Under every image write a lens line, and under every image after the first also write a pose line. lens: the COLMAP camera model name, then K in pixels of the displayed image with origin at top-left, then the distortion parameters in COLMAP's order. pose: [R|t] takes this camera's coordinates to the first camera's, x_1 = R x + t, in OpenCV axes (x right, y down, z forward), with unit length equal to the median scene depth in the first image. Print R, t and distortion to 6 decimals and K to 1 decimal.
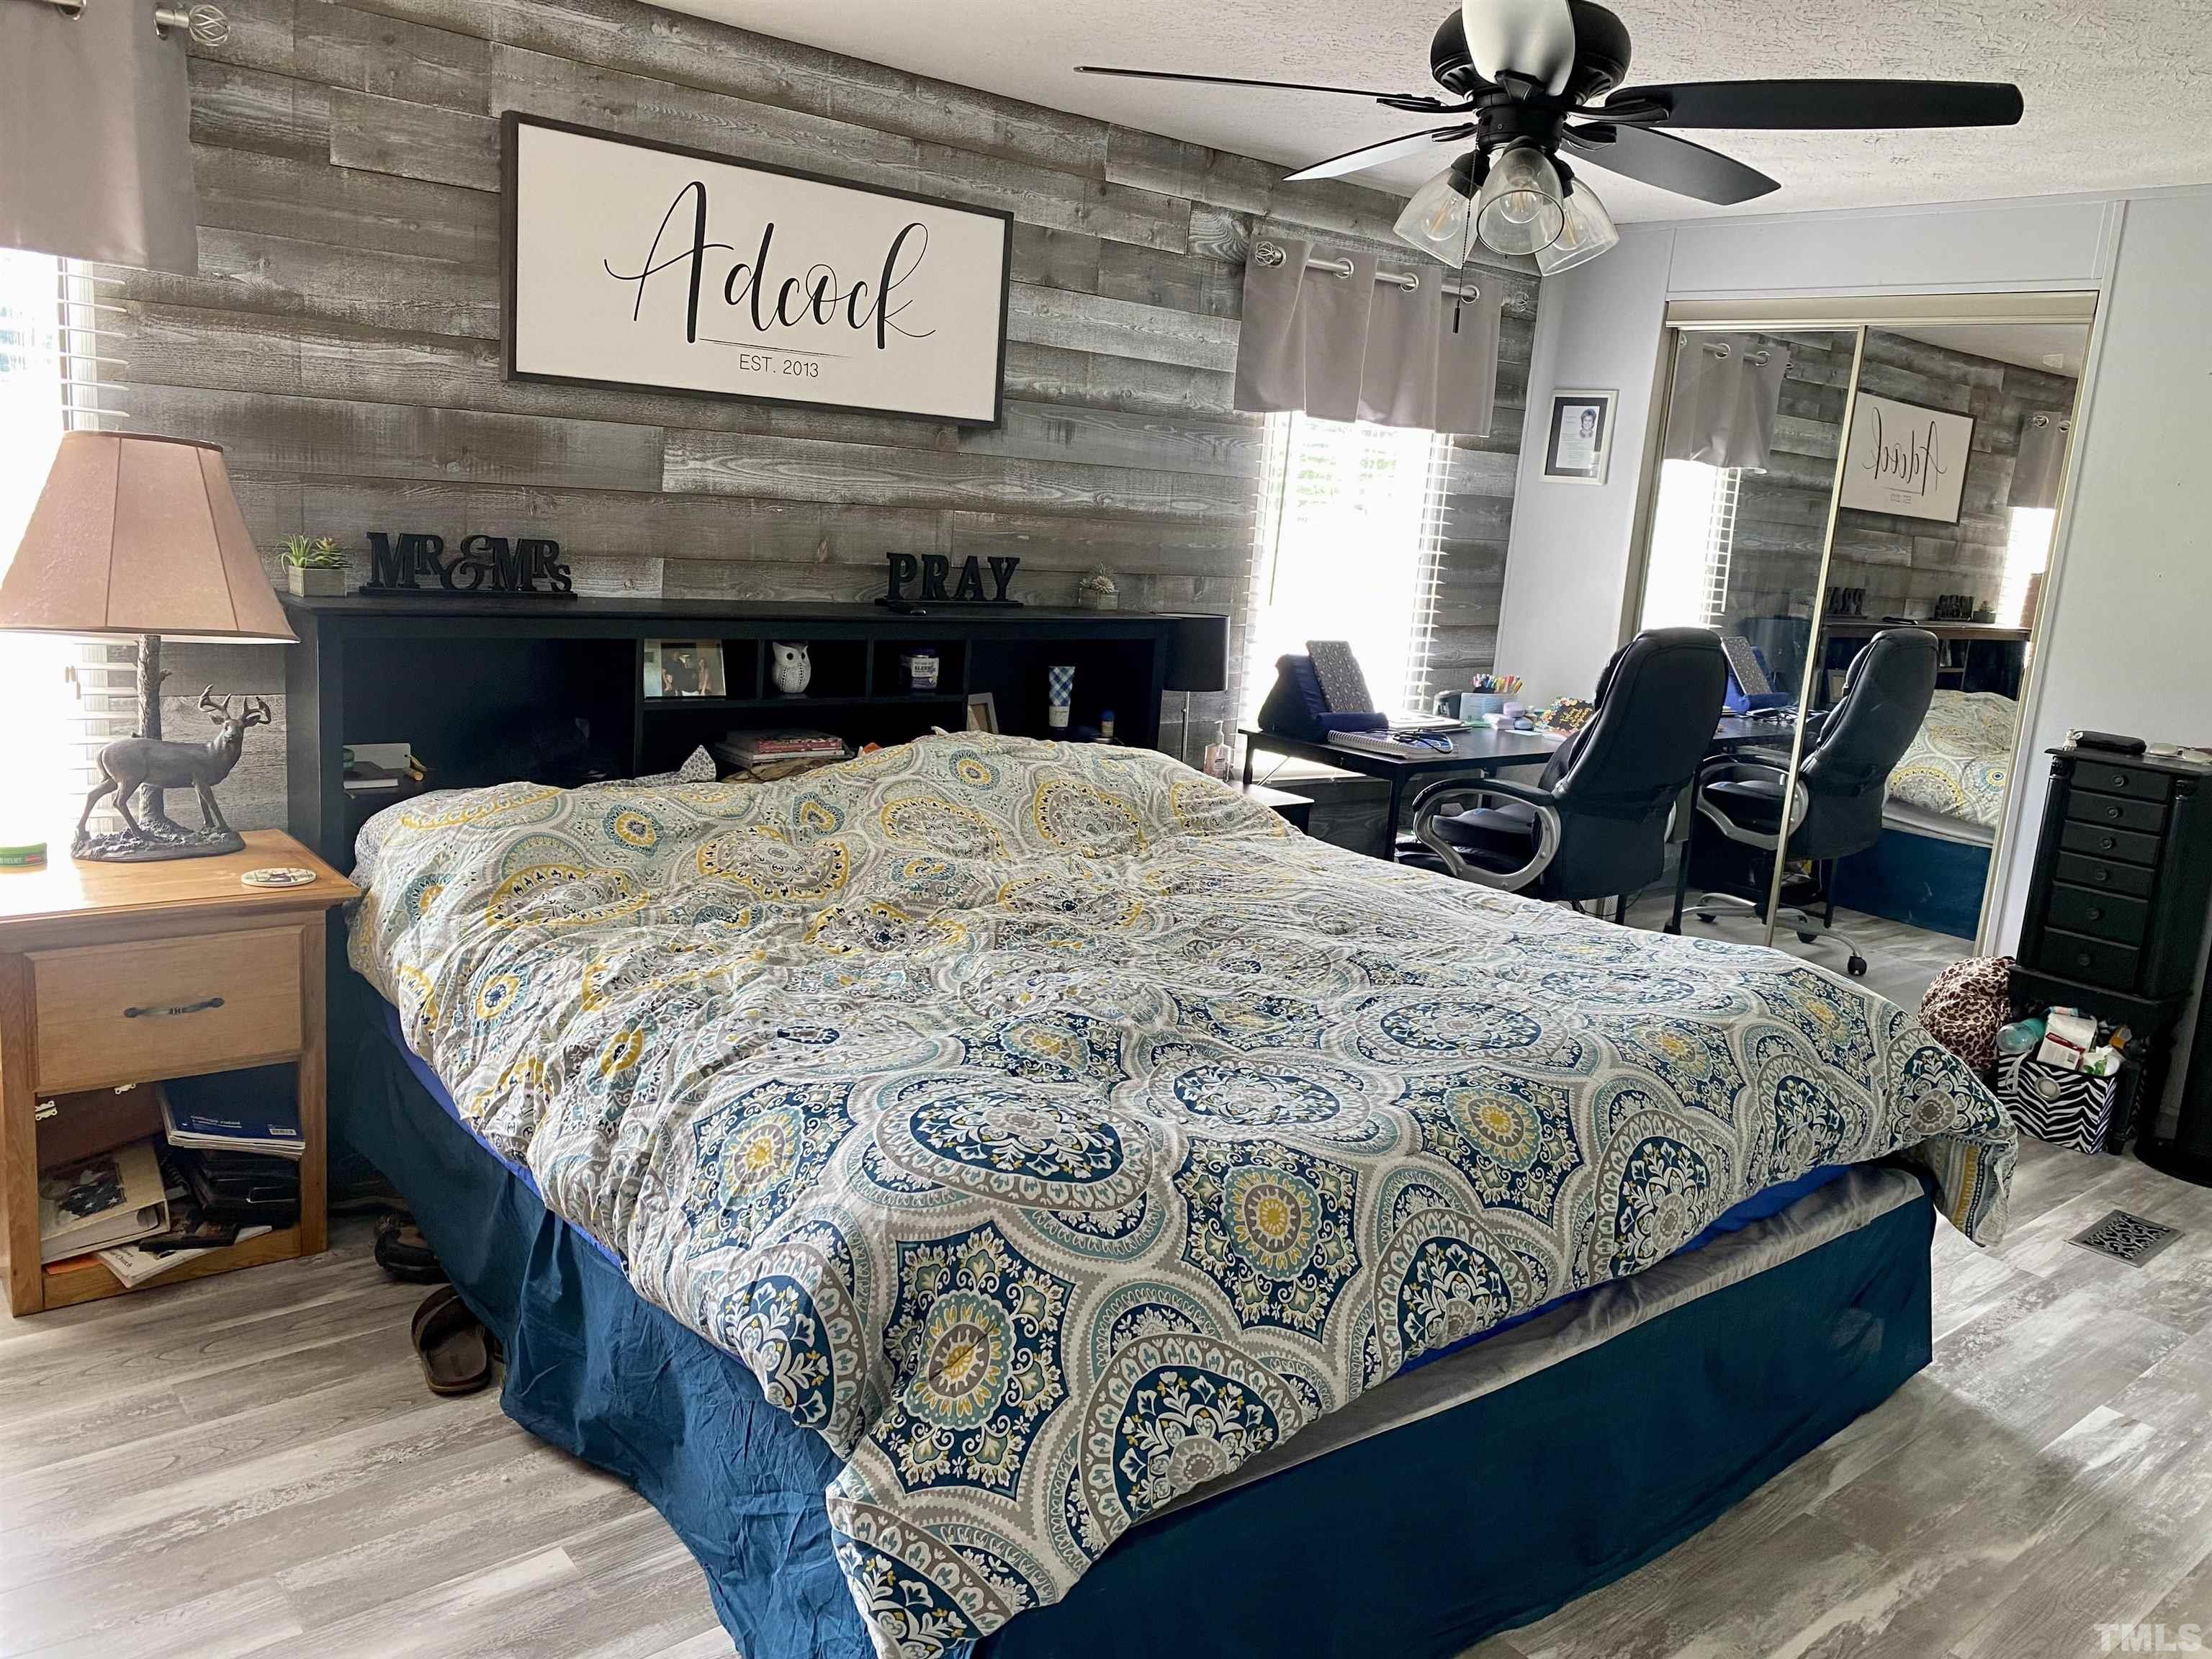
lens RADIAL K [[1687.8, 0, 1125.7], [0, 1687.8, 836.8], [0, 0, 1]] dist [0.020806, -0.012862]
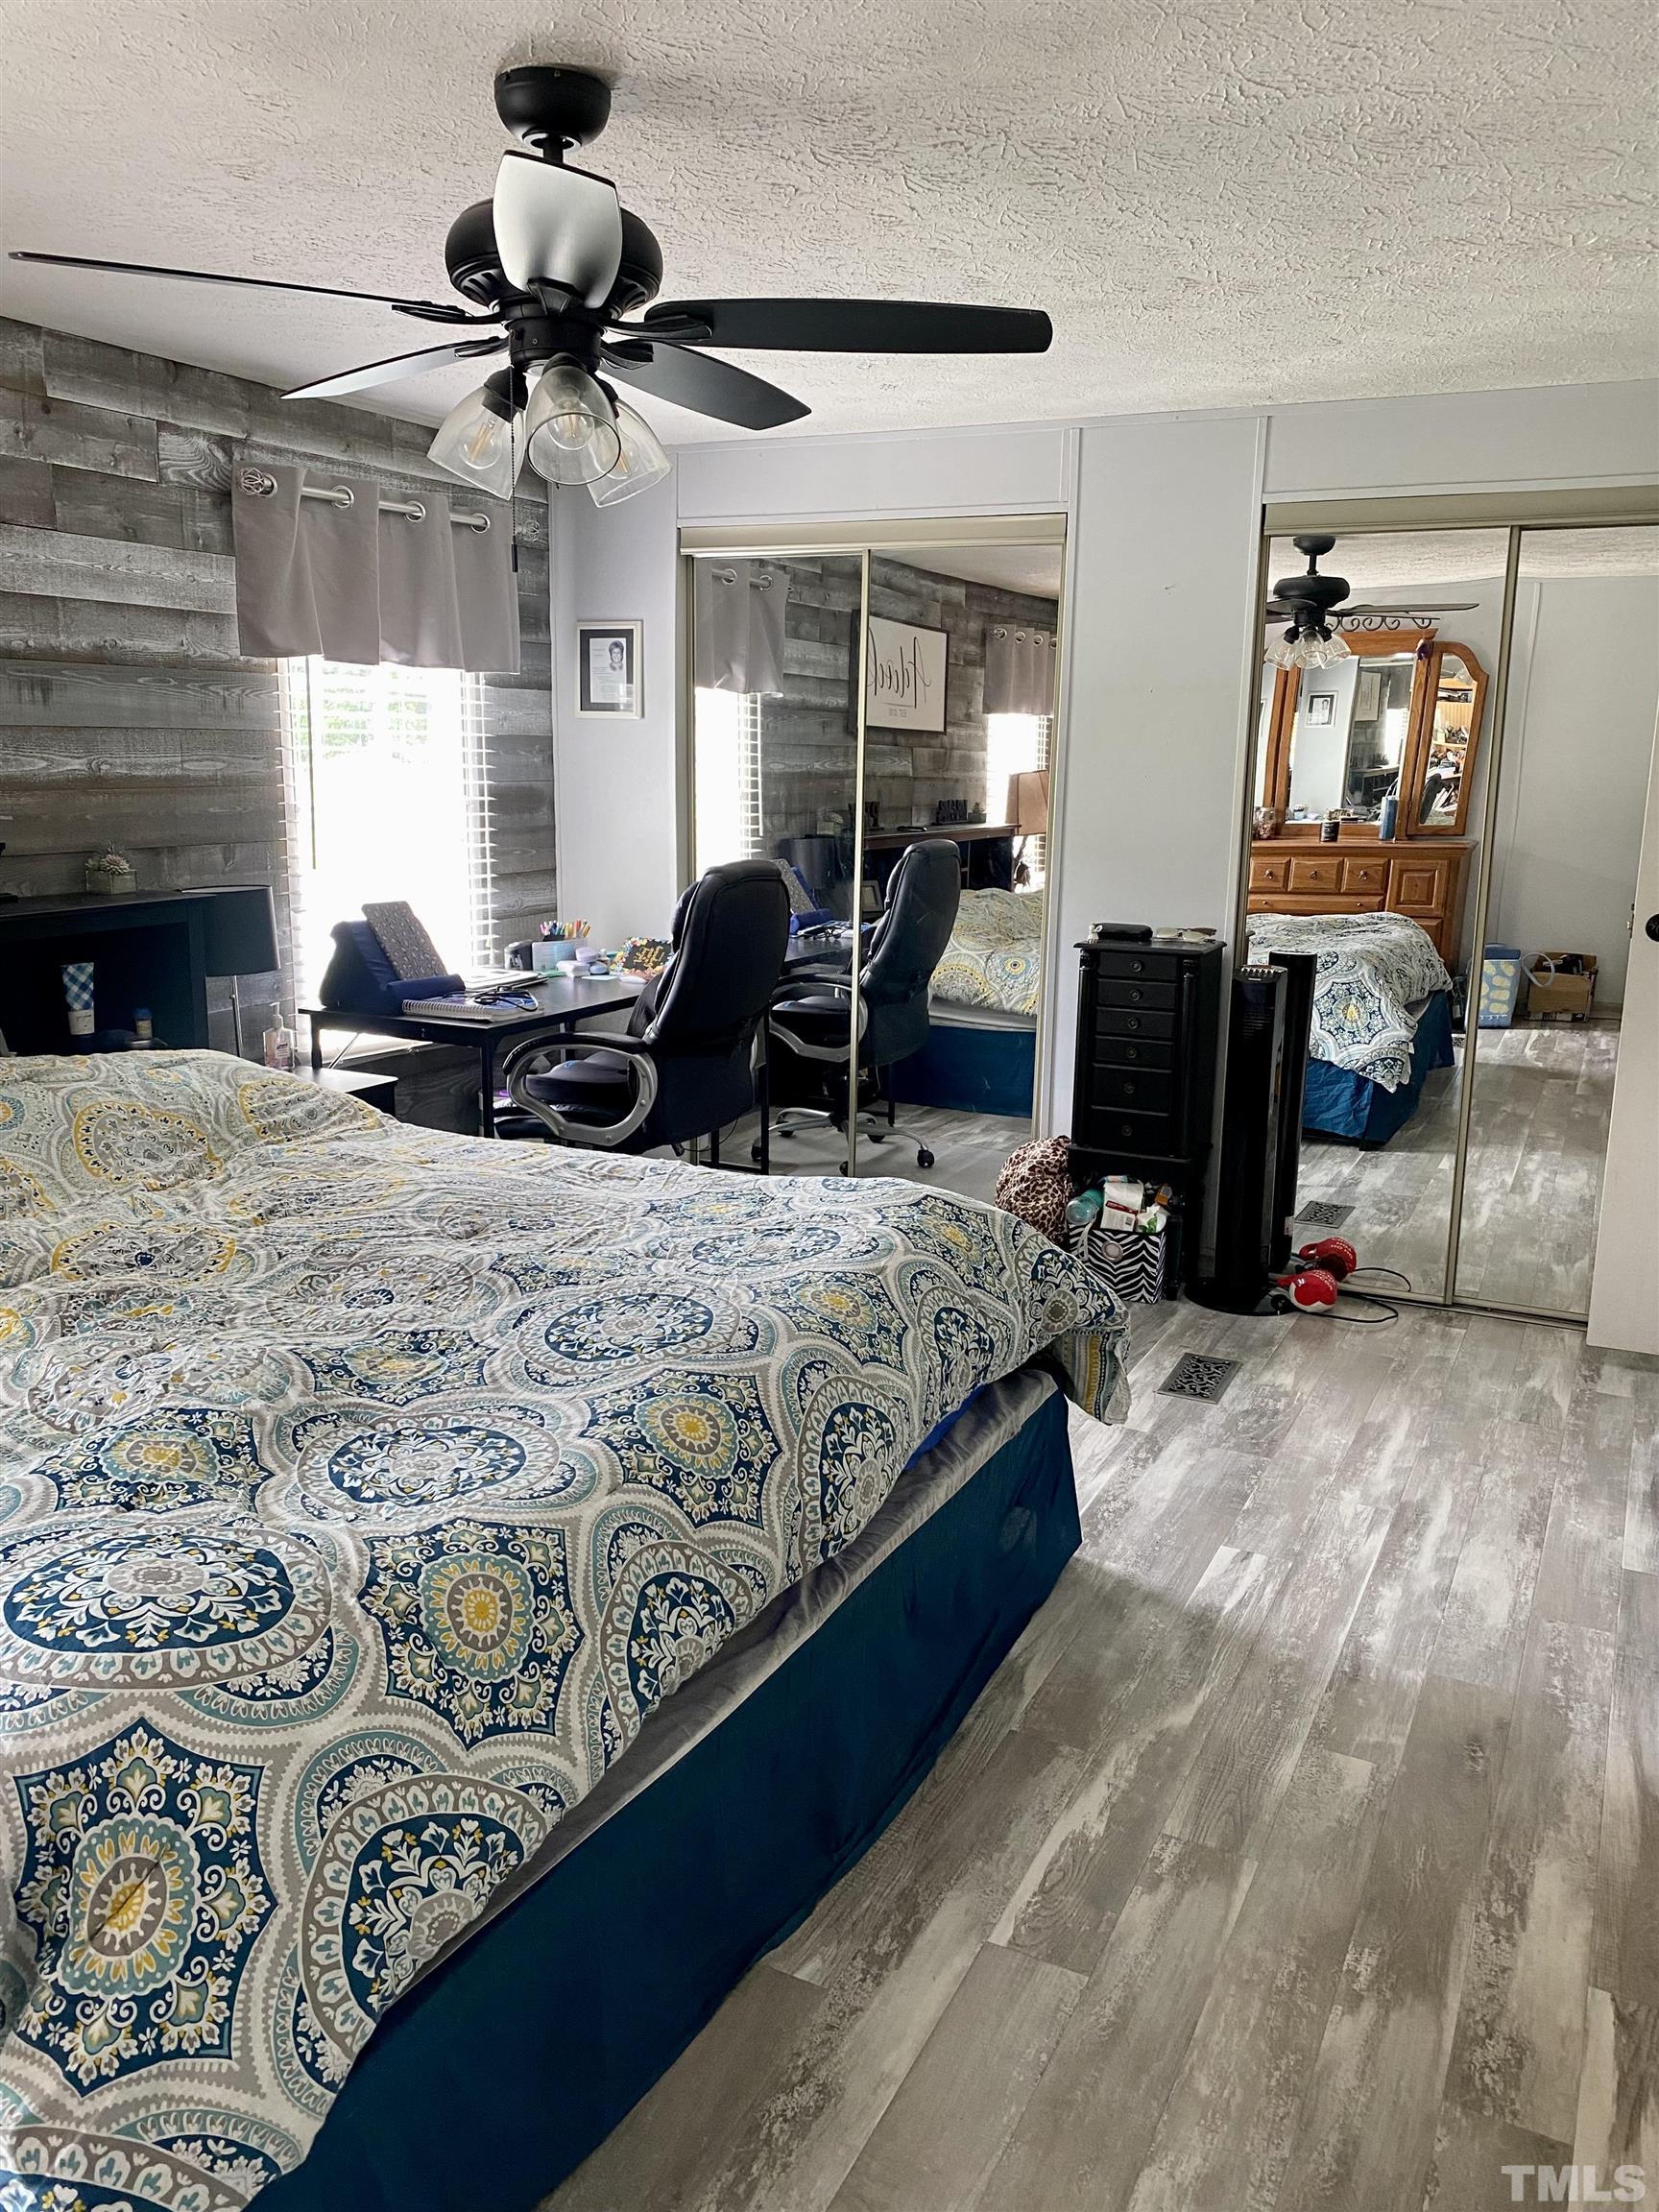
lens RADIAL K [[1676.0, 0, 812.0], [0, 1676.0, 1103.2], [0, 0, 1]] dist [0.124128, -0.270569]
pose [[0.922062, -0.138081, 0.361573, -0.026303], [0.130048, 0.990413, 0.046588, -0.038633], [-0.364540, 0.004065, 0.931179, 0.101407]]
